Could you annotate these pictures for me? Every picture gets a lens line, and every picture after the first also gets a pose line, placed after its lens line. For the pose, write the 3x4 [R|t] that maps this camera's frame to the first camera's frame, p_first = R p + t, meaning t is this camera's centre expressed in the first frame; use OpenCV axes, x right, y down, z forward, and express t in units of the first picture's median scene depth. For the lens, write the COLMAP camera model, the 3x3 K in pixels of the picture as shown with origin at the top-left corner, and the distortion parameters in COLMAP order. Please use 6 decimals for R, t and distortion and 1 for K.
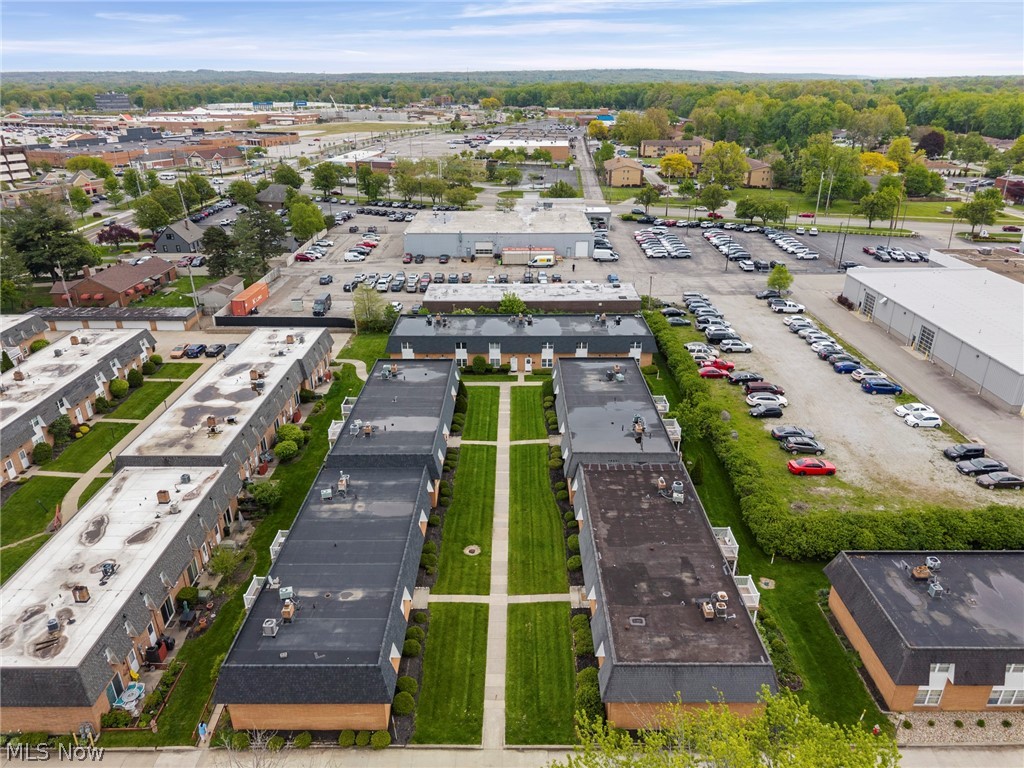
lens RADIAL K [[687.7, 0, 512.0], [0, 687.7, 384.0], [0, 0, 1]] dist [0.045439, -0.050948]
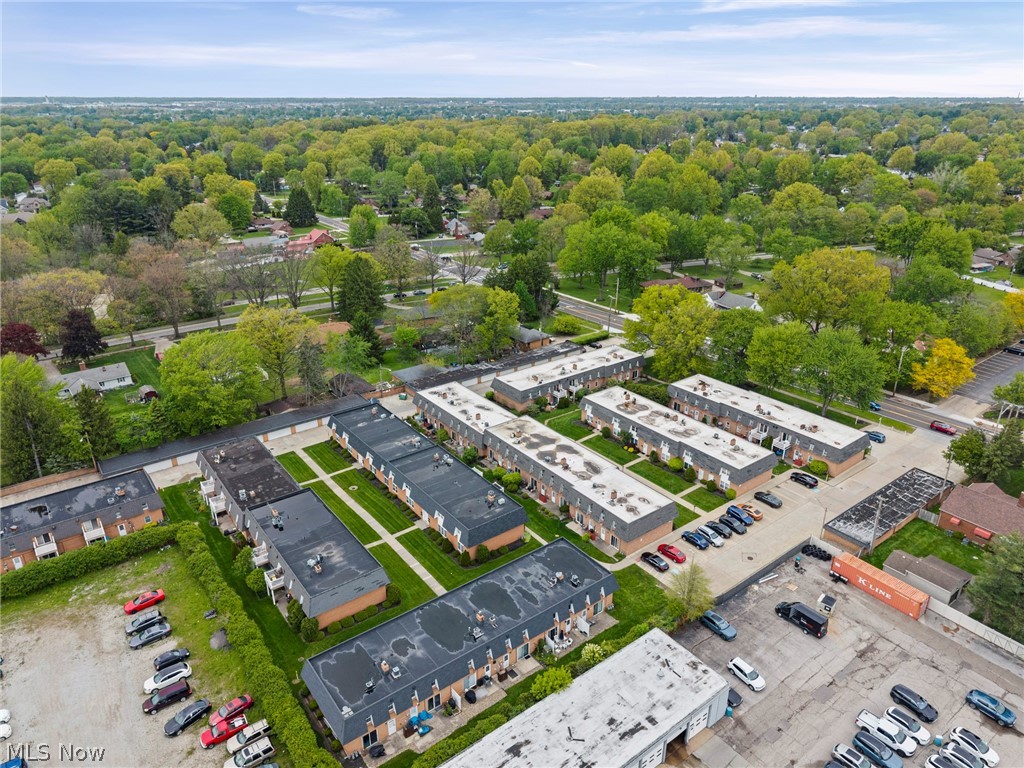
lens RADIAL K [[687.7, 0, 512.0], [0, 687.7, 384.0], [0, 0, 1]] dist [0.045439, -0.050948]
pose [[-0.797441, 0.243398, -0.552128, 0.394791], [-0.236635, 0.715581, 0.657227, -0.906463], [0.555060, 0.654753, -0.513037, 1.384485]]
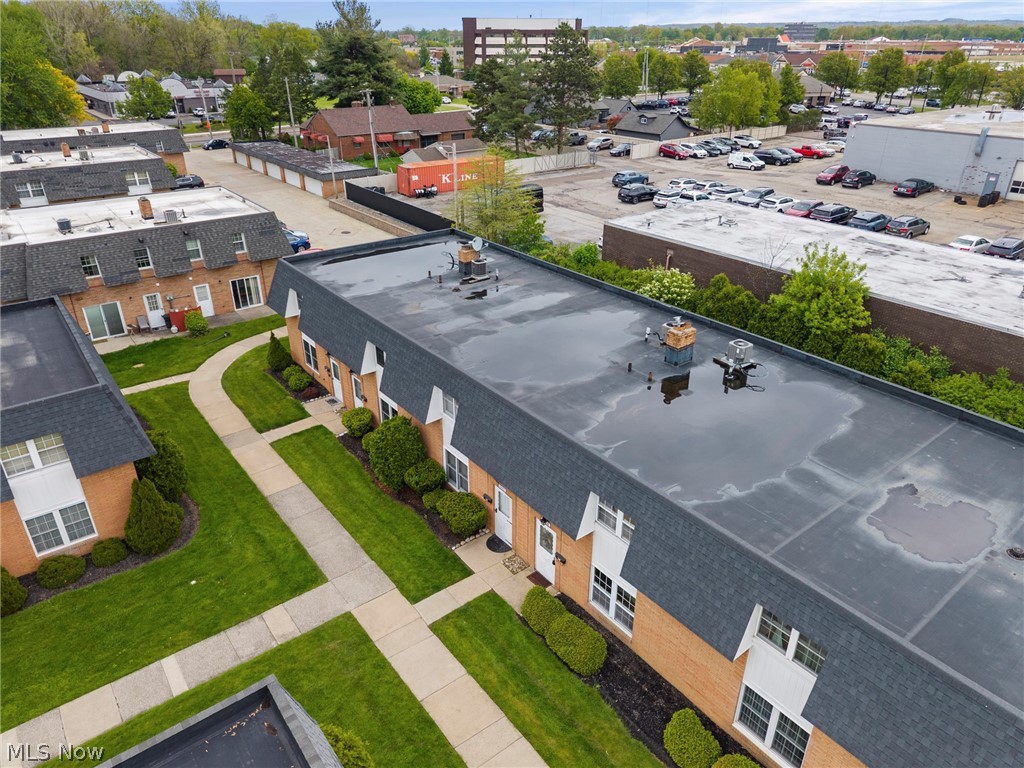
lens RADIAL K [[687.7, 0, 512.0], [0, 687.7, 384.0], [0, 0, 1]] dist [0.045439, -0.050948]
pose [[0.620862, 0.354678, -0.699095, 0.154548], [-0.316750, 0.929255, 0.190144, -0.118385], [0.717078, 0.103385, 0.689283, 0.892534]]
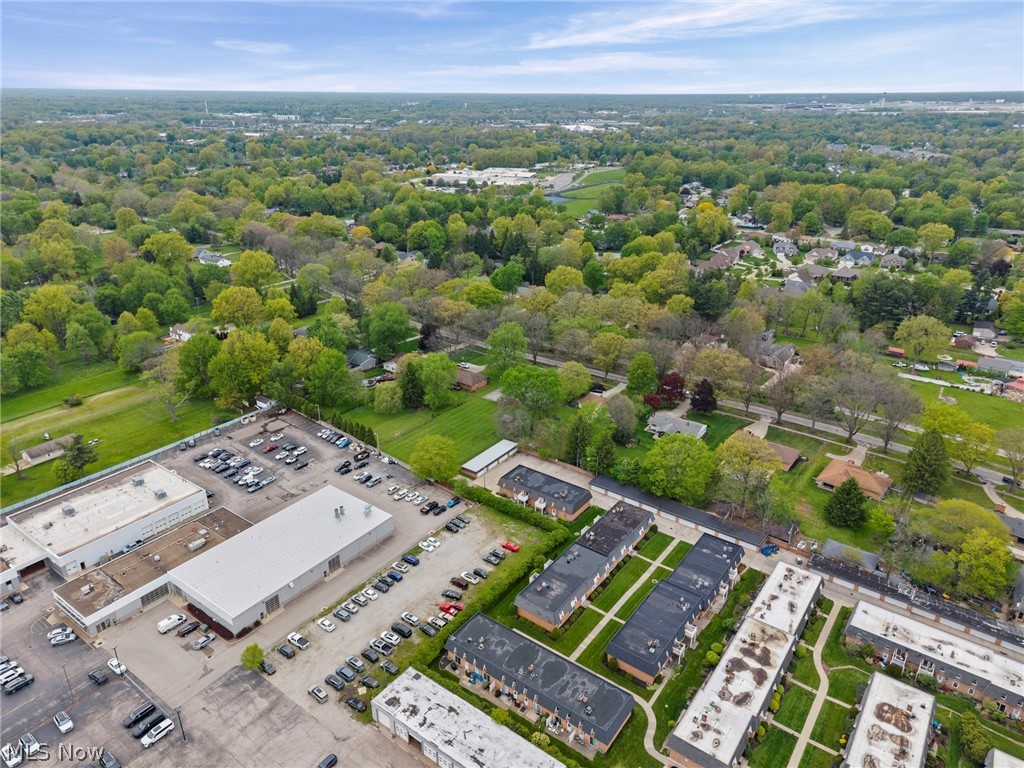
lens RADIAL K [[690.7, 0, 506.5], [0, 690.7, 381.1], [0, 0, 1]] dist [0.041320, -0.002932]
pose [[-0.803081, -0.228566, 0.550290, -0.616163], [0.244723, 0.715511, 0.654335, -1.515751], [-0.543297, 0.660153, -0.518678, 1.494972]]
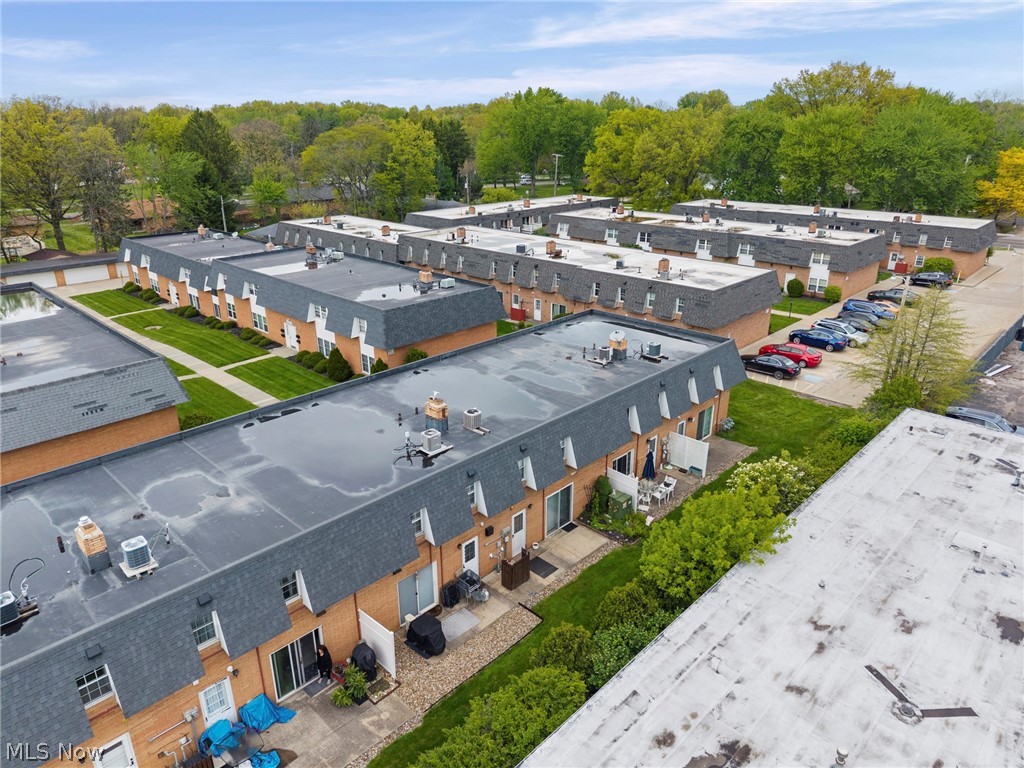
lens RADIAL K [[680.7, 0, 512.0], [0, 680.7, 384.0], [0, 0, 1]] dist [0.058938, -0.062303]
pose [[-0.693960, 0.262256, -0.670553, 0.186337], [-0.284352, 0.755779, 0.589866, -0.299055], [0.661486, 0.600017, -0.449908, 1.253003]]
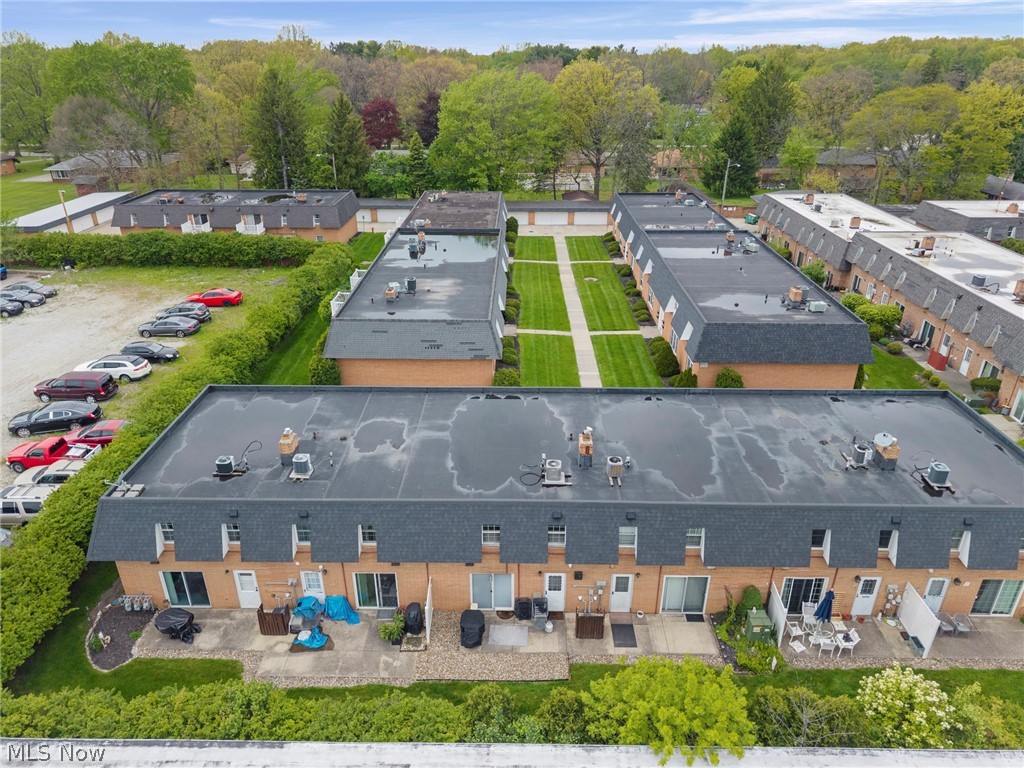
lens RADIAL K [[687.7, 0, 512.0], [0, 687.7, 384.0], [0, 0, 1]] dist [0.045439, -0.050948]
pose [[-0.999958, -0.003517, 0.008502, 0.044724], [0.004144, 0.652903, 0.757430, -0.358706], [-0.008215, 0.757433, -0.652861, 1.286248]]
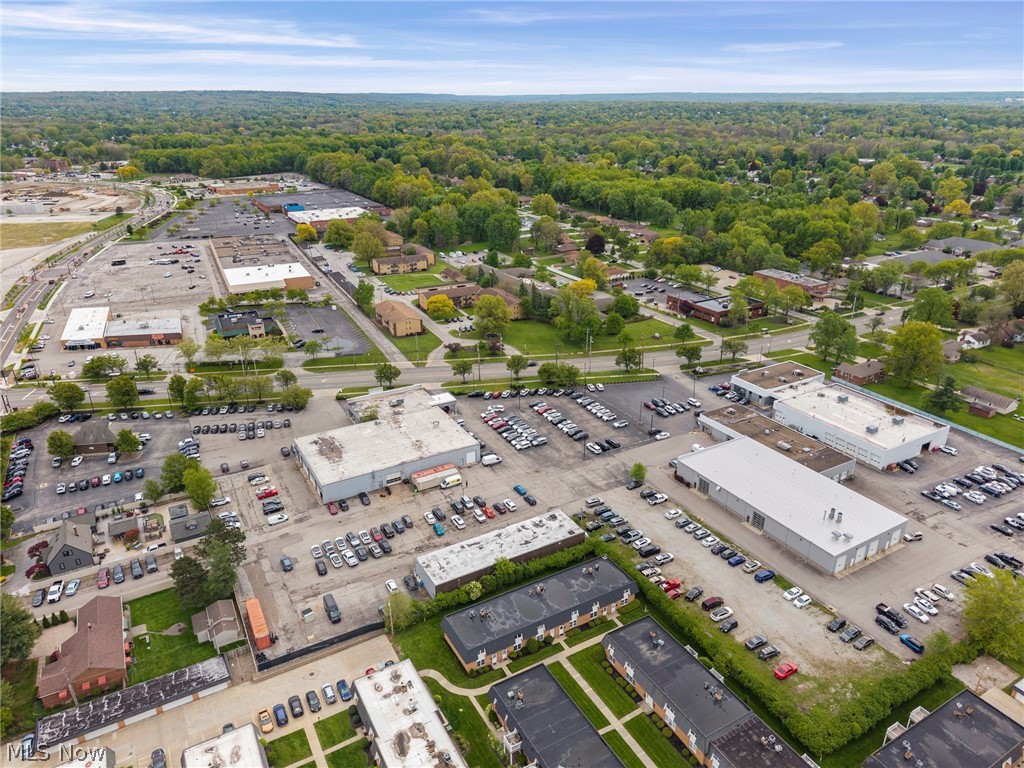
lens RADIAL K [[687.7, 0, 512.0], [0, 687.7, 384.0], [0, 0, 1]] dist [0.045439, -0.050948]
pose [[0.868549, -0.190862, 0.457377, -0.616392], [0.199369, 0.979461, 0.030128, -0.586272], [-0.453733, 0.065019, 0.888762, -0.188814]]
